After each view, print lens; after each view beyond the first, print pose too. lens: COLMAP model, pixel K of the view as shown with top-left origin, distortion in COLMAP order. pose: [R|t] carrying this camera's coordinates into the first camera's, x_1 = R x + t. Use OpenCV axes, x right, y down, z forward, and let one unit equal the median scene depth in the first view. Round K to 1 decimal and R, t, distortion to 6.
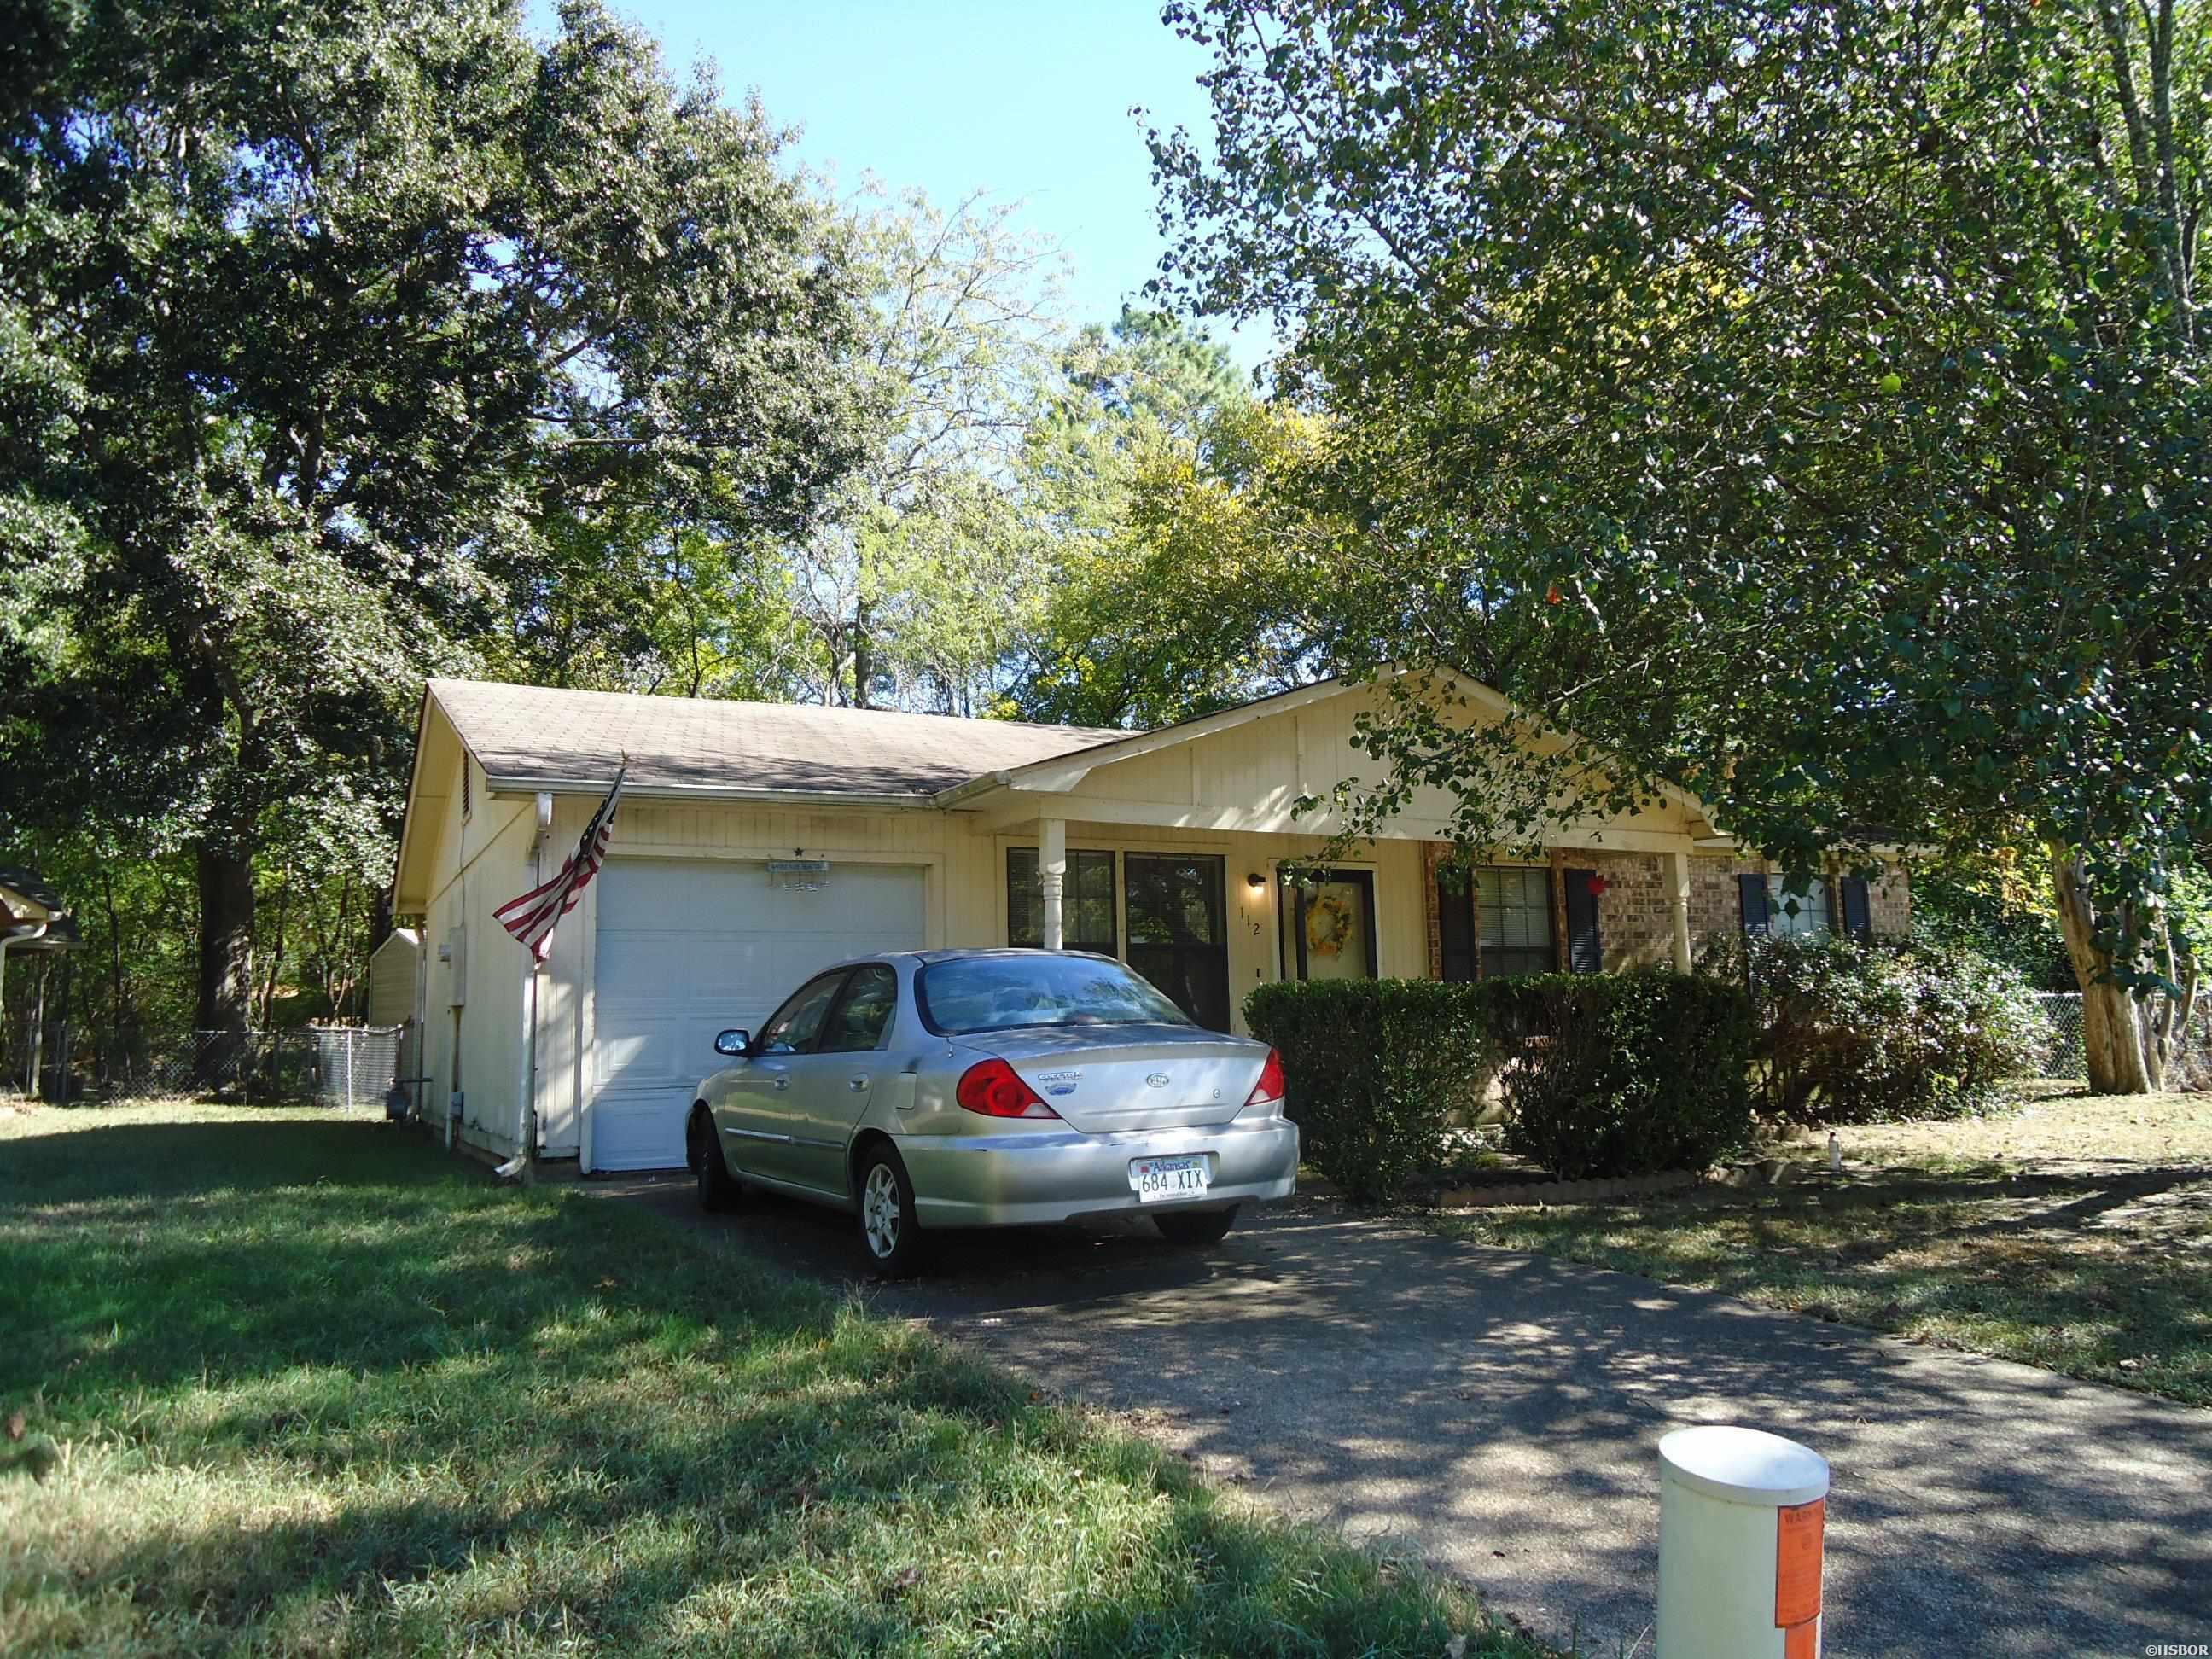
lens RADIAL K [[1613.6, 0, 1113.4], [0, 1613.6, 810.6], [0, 0, 1]] dist [-0.005437, 0.011856]
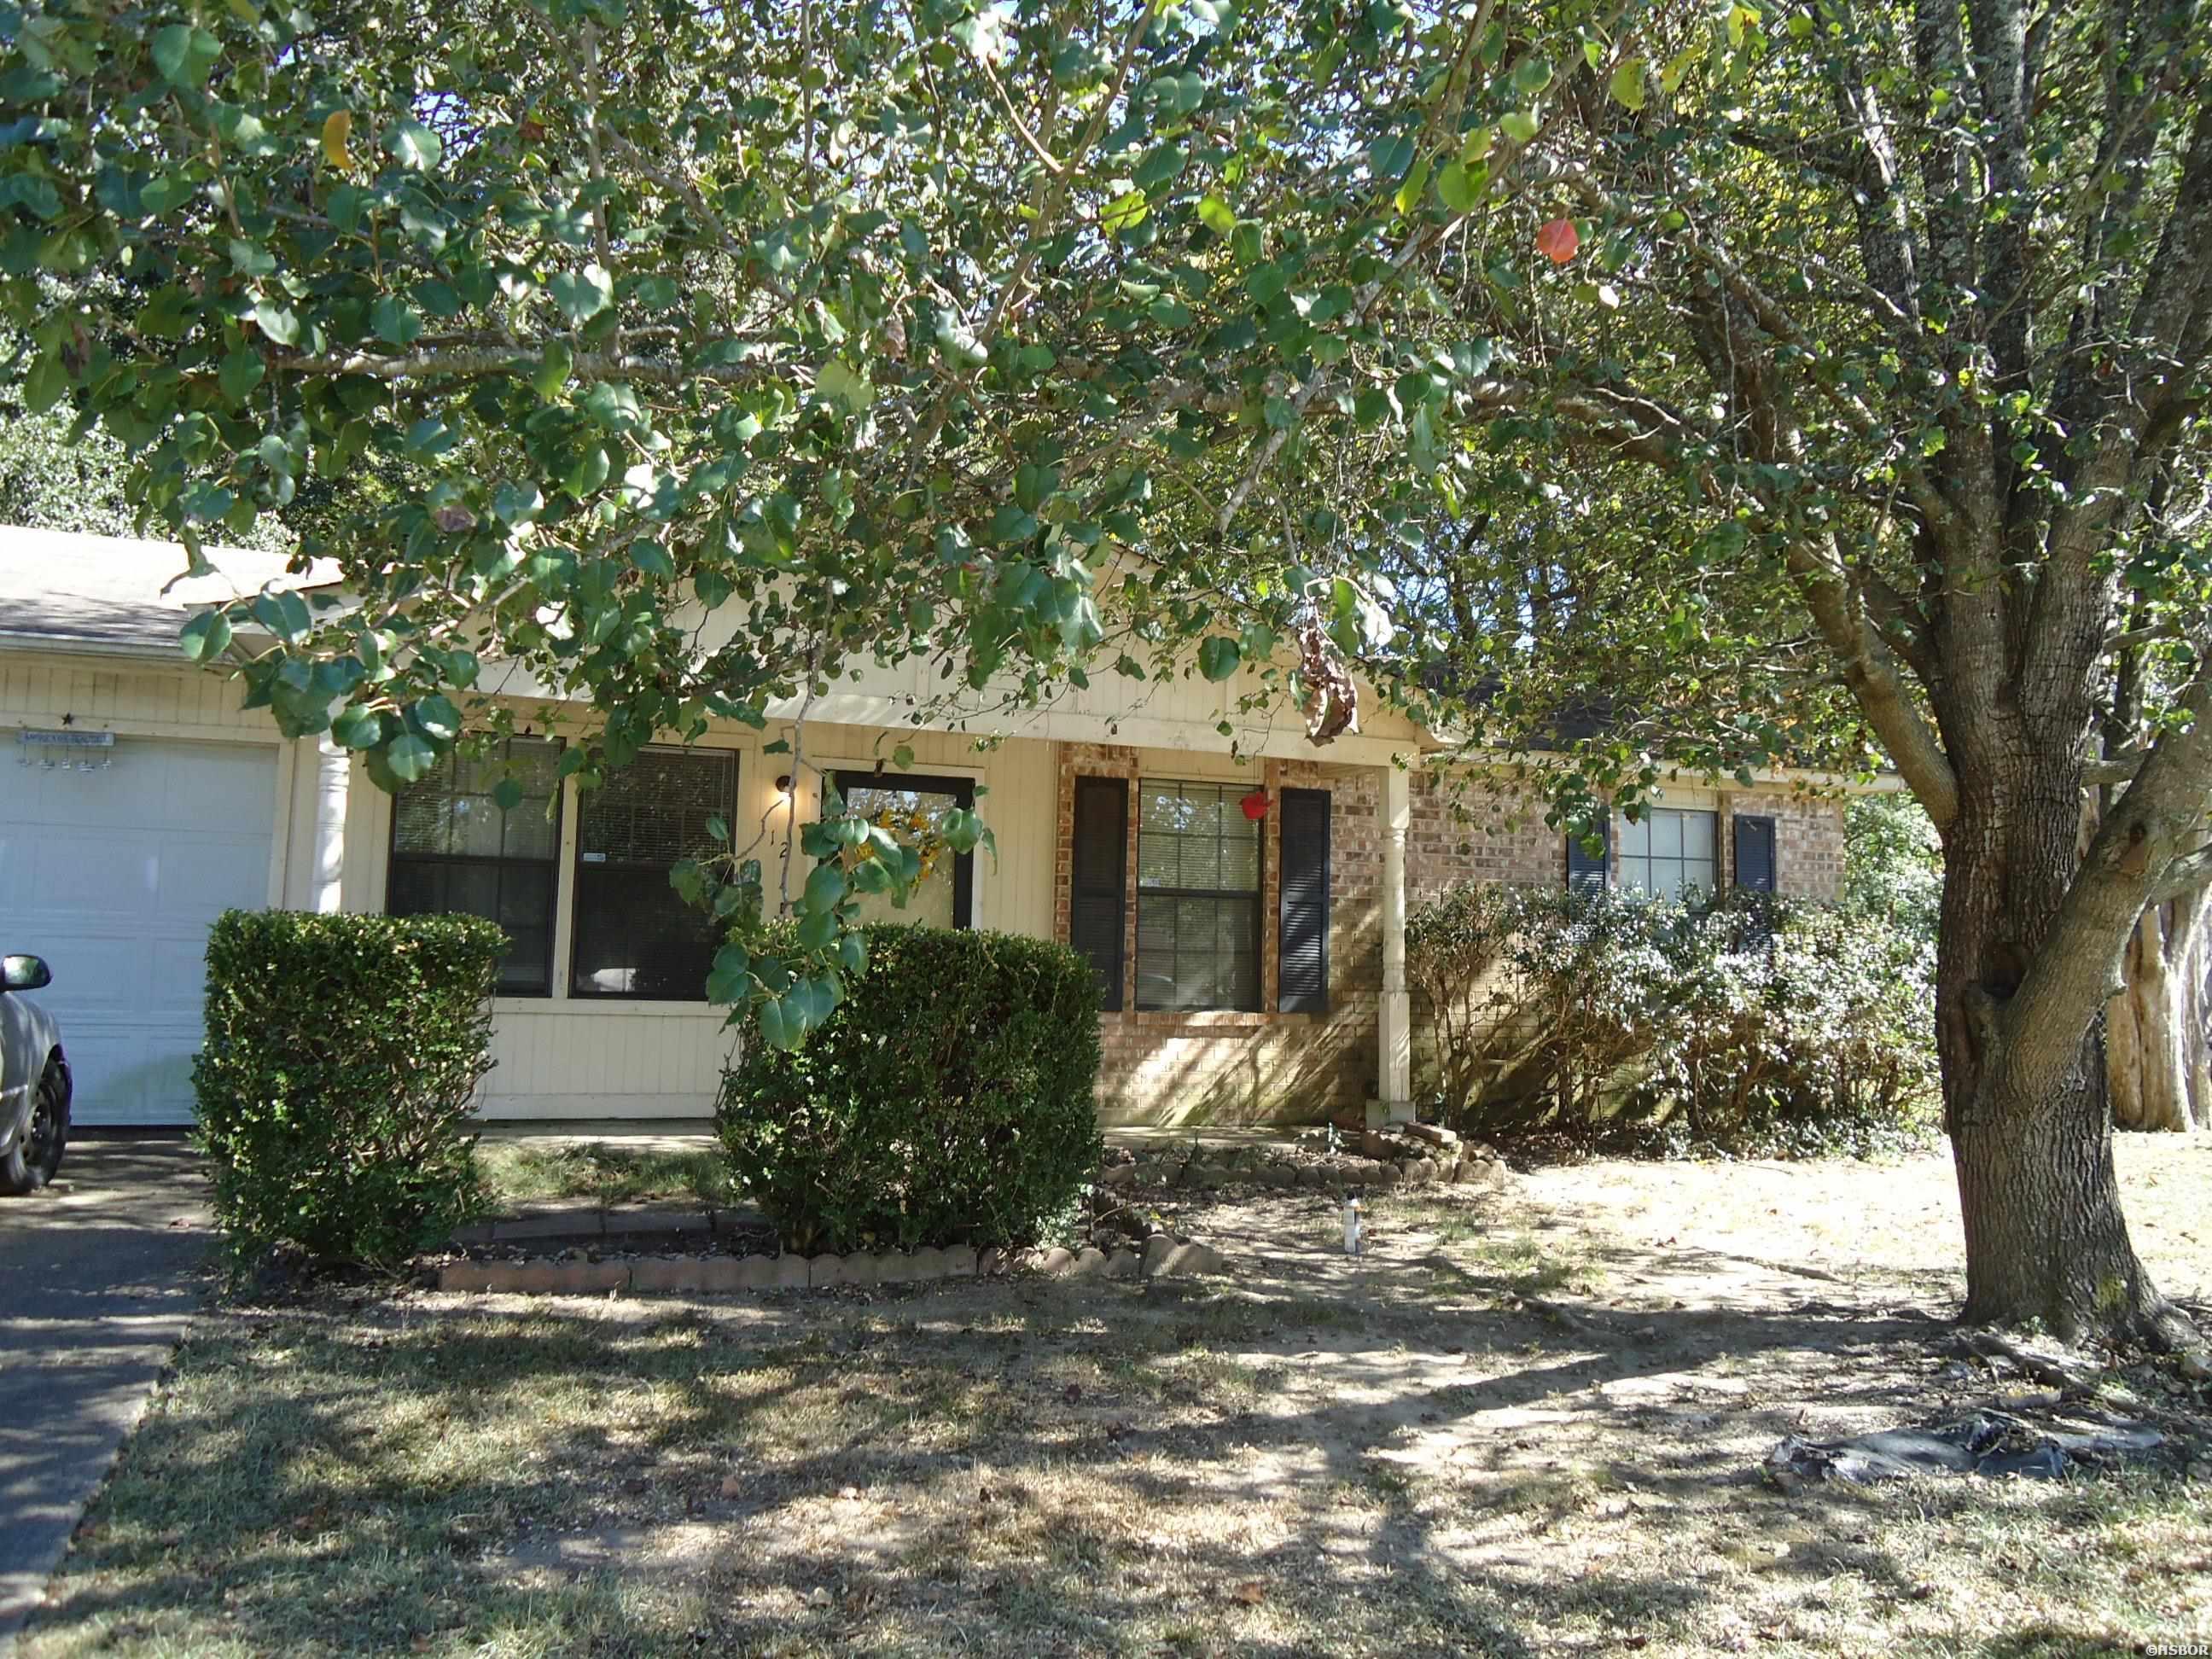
lens RADIAL K [[1613.6, 0, 1117.4], [0, 1613.6, 831.8], [0, 0, 1]] dist [-0.005437, 0.011856]
pose [[0.988702, 0.032644, -0.146299, 0.351063], [-0.025860, 0.998511, 0.048037, 0.025806], [0.147649, -0.043711, 0.988073, 0.292553]]
